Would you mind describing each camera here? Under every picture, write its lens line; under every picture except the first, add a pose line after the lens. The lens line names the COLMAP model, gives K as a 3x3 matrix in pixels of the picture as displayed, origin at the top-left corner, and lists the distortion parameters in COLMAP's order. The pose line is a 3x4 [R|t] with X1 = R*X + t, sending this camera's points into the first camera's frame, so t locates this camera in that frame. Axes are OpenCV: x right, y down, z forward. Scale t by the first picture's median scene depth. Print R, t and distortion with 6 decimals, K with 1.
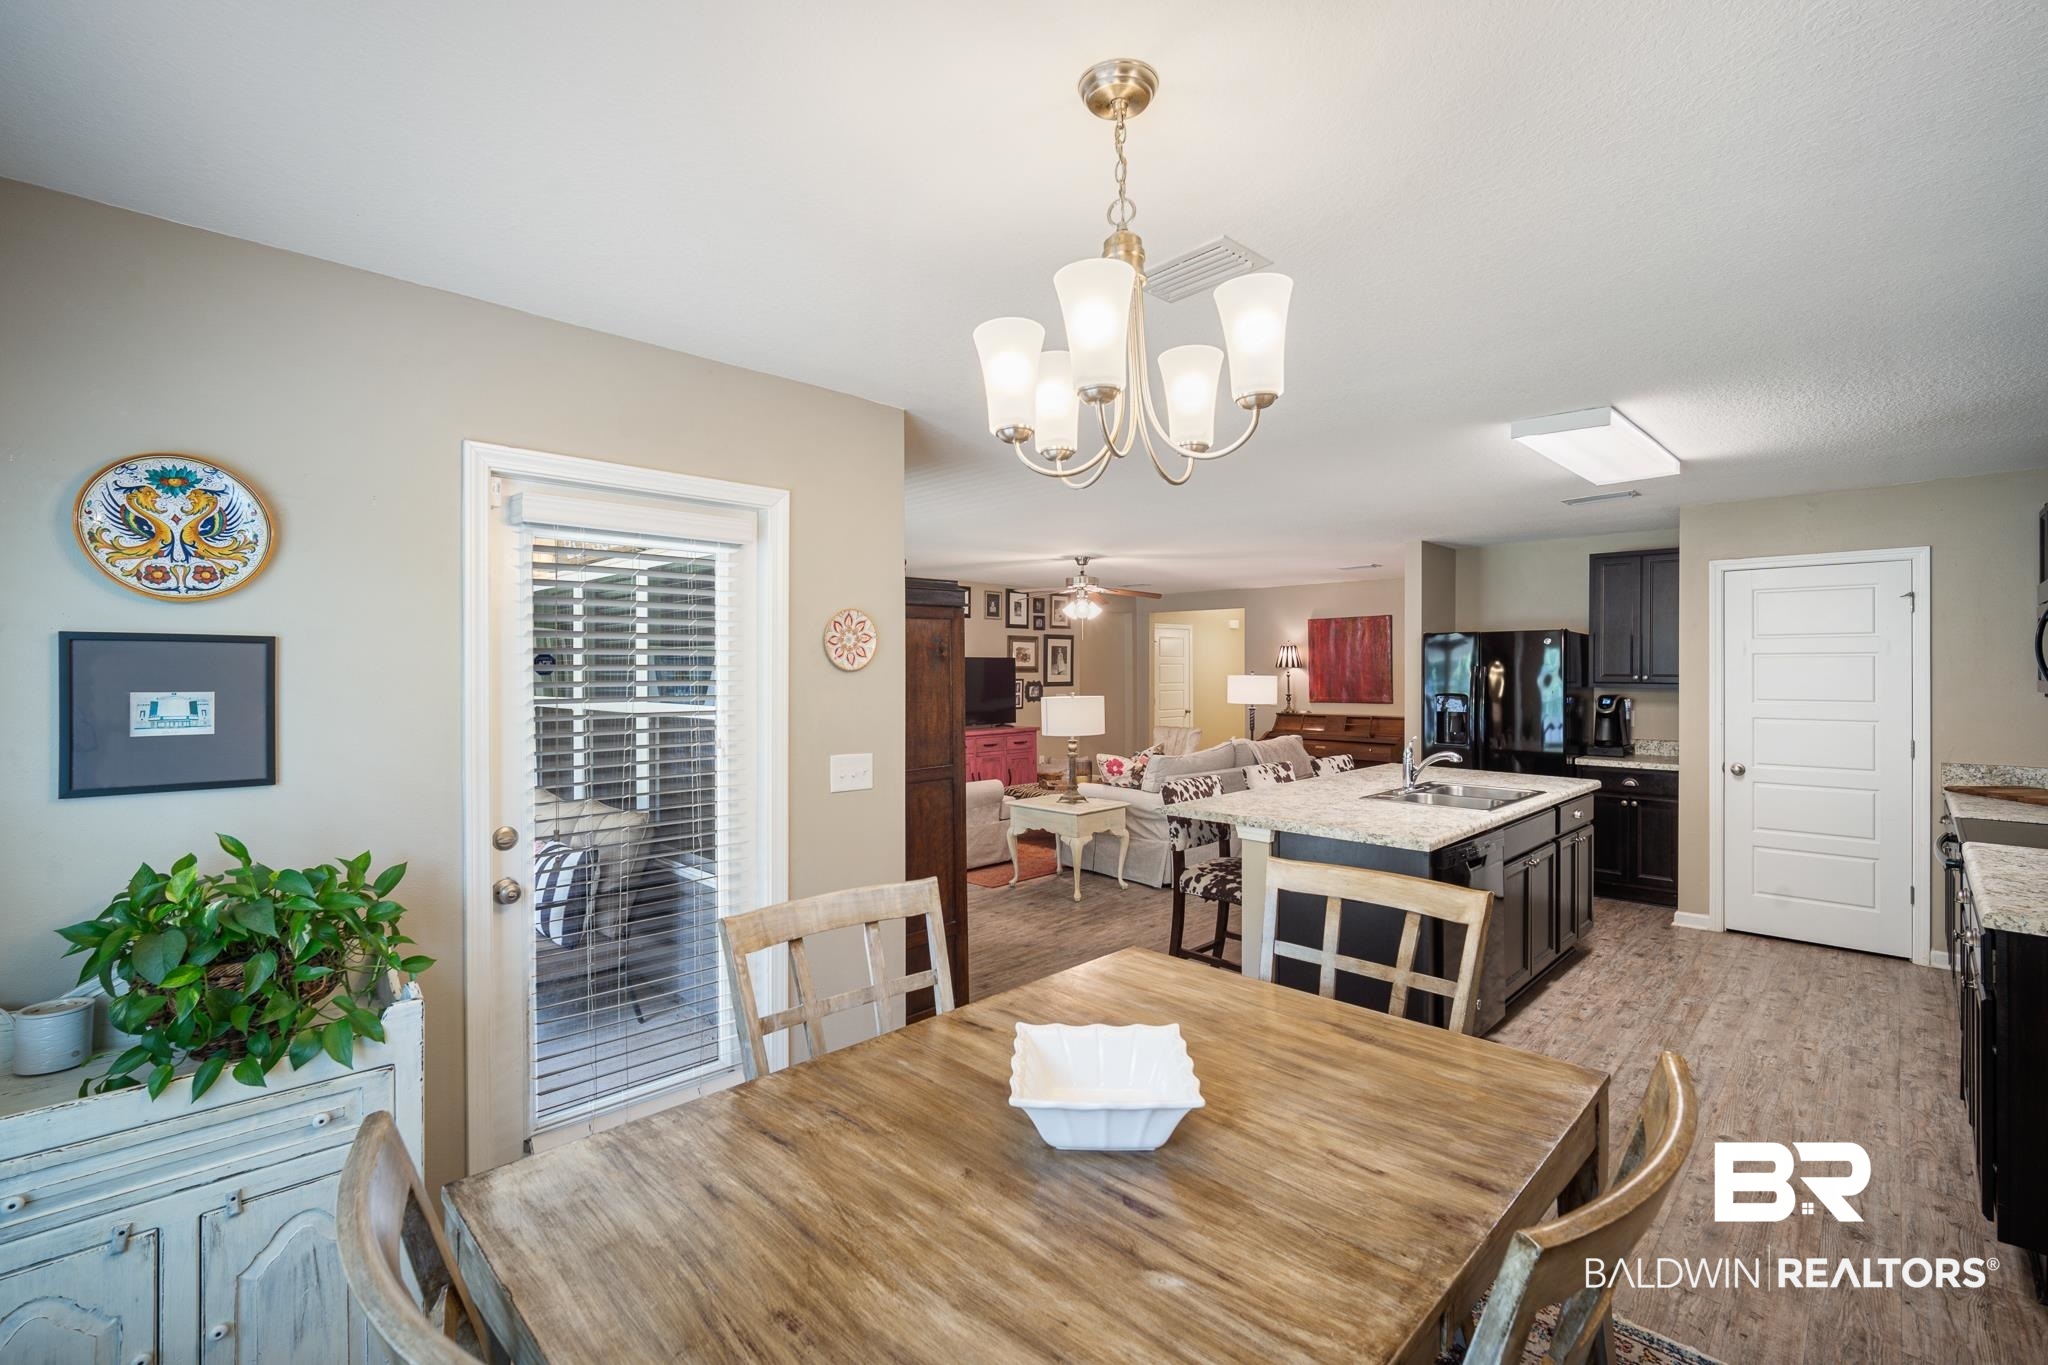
lens RADIAL K [[894.2, 0, 1023.1], [0, 894.2, 670.5], [0, 0, 1]] dist [-0.012431, 0.000360]
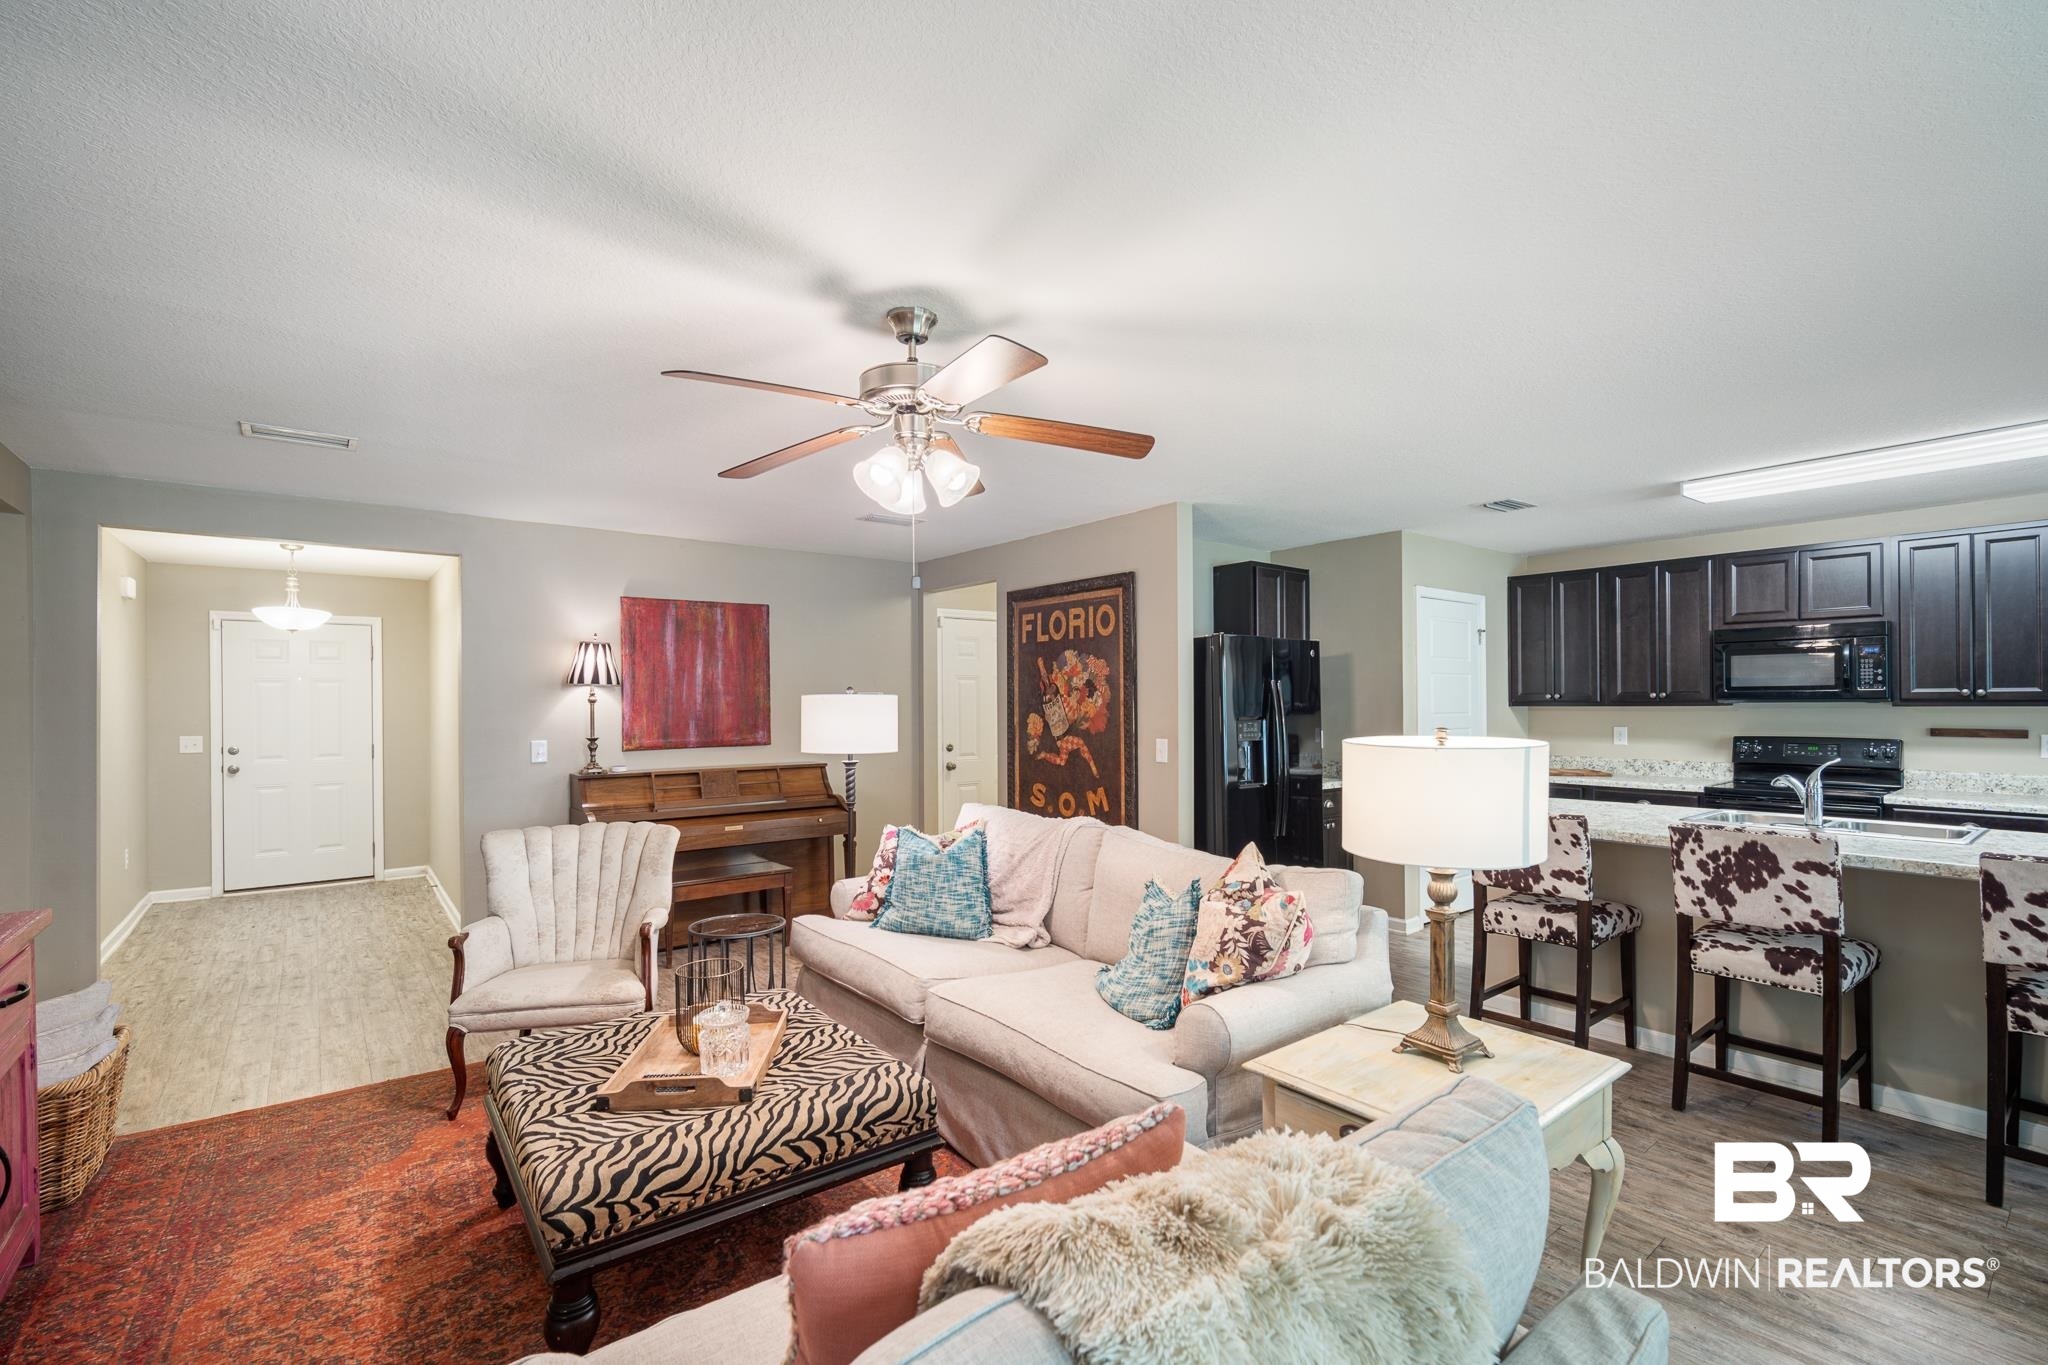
lens RADIAL K [[896.3, 0, 1024.2], [0, 896.3, 703.7], [0, 0, 1]] dist [-0.007485, 0.000720]
pose [[0.118284, 0.000187, 0.992980, -0.323357], [0.006136, 0.999981, -0.000919, 0.015897], [-0.992961, 0.006201, 0.118280, 1.210807]]
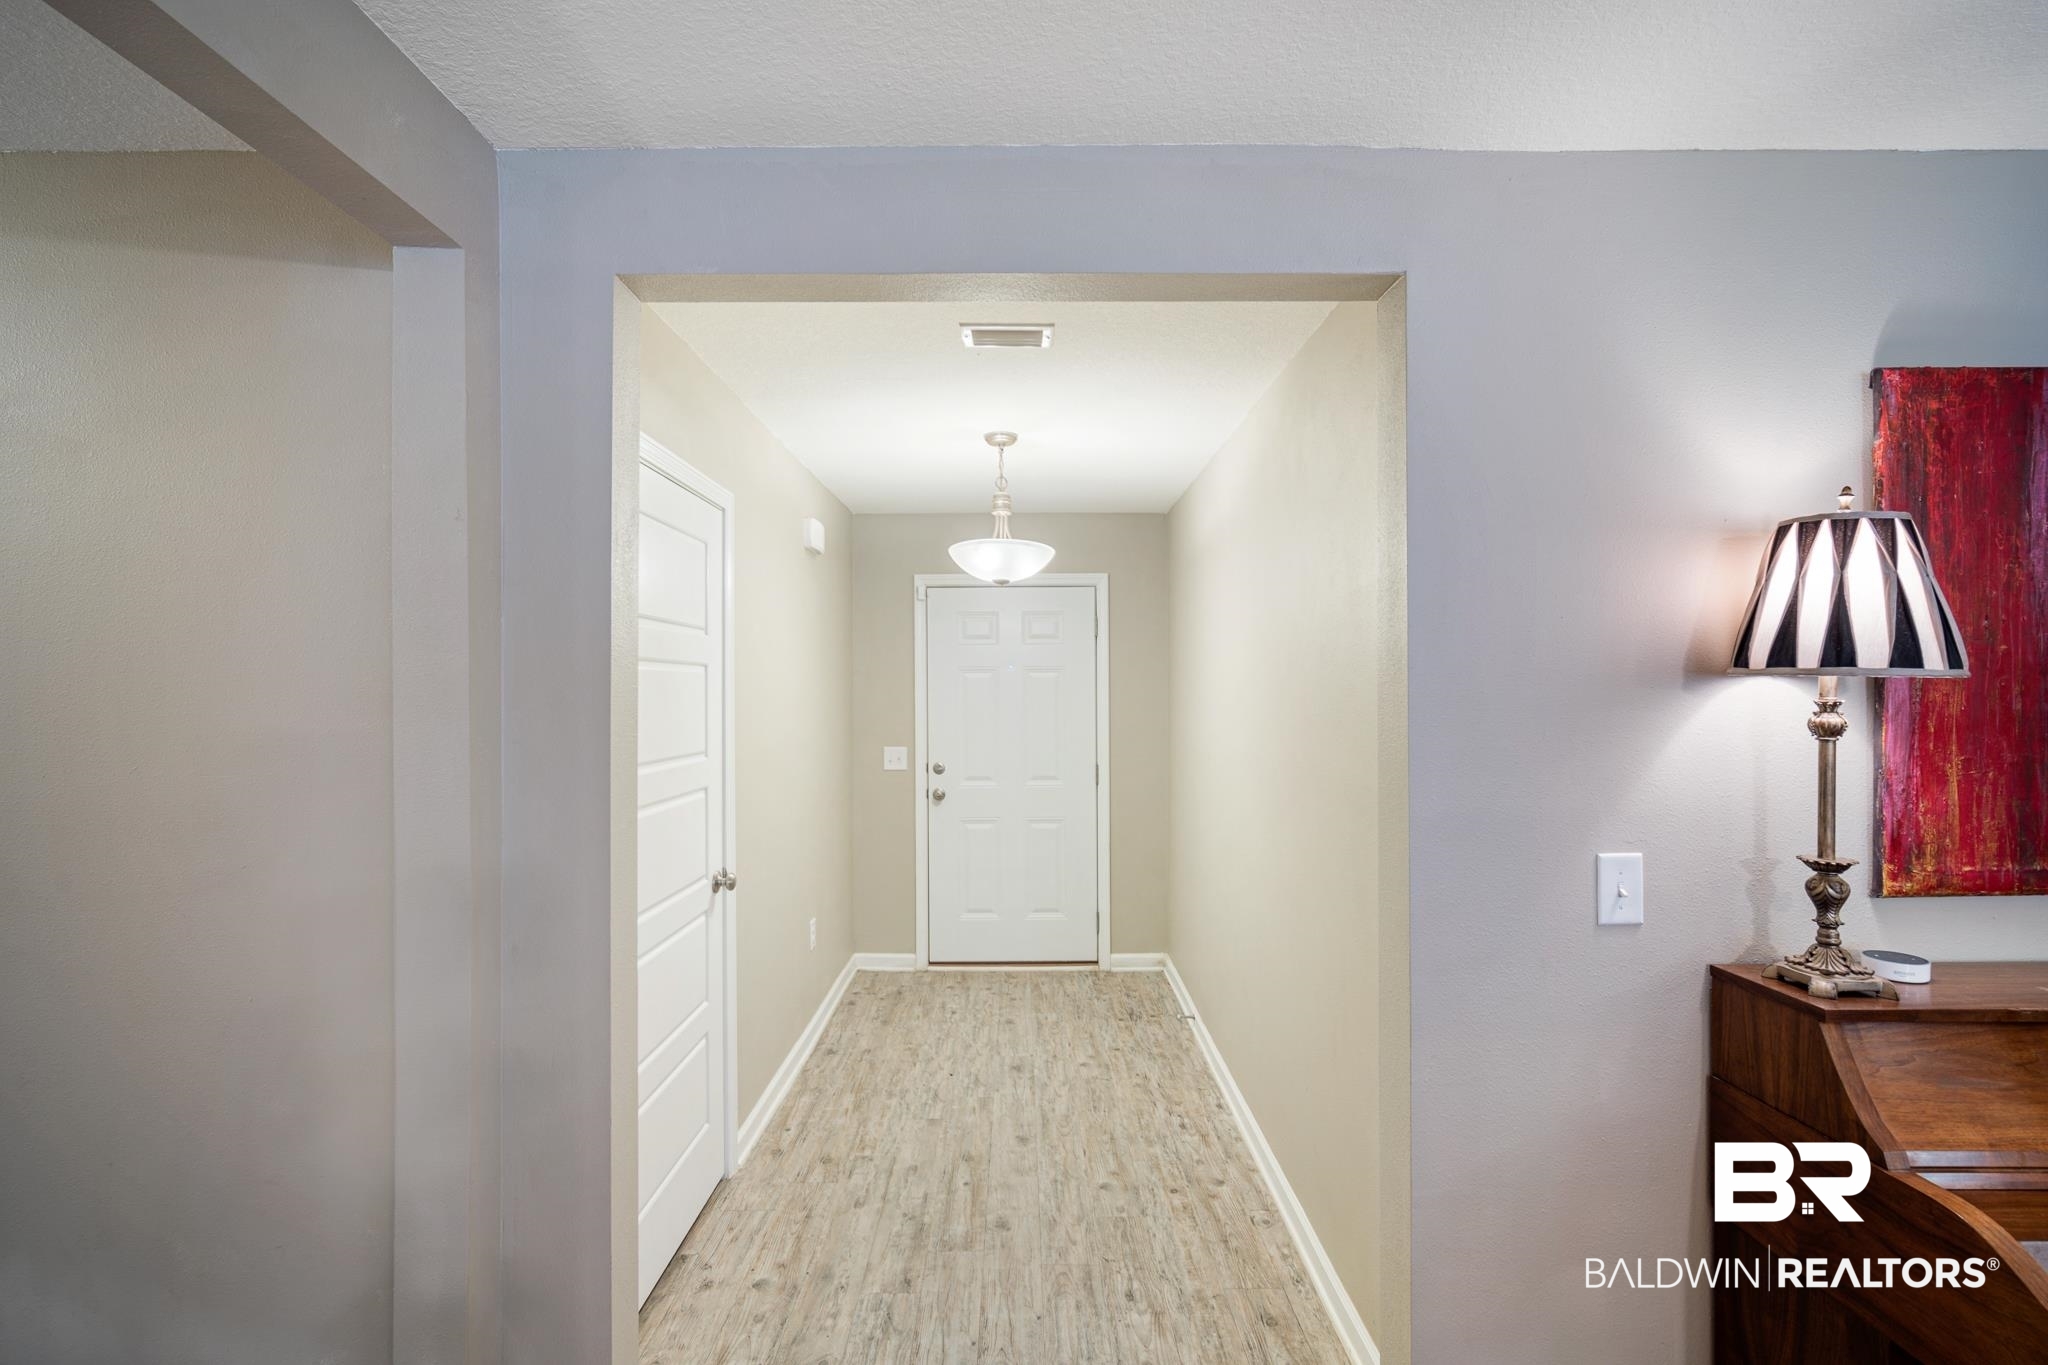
lens RADIAL K [[896.8, 0, 1024.0], [0, 896.8, 688.9], [0, 0, 1]] dist [-0.013520, 0.003814]
pose [[0.707021, 0.002381, 0.707188, 0.178390], [0.002296, 0.999981, -0.005662, 0.000131], [-0.707189, 0.005627, 0.707002, 1.729649]]
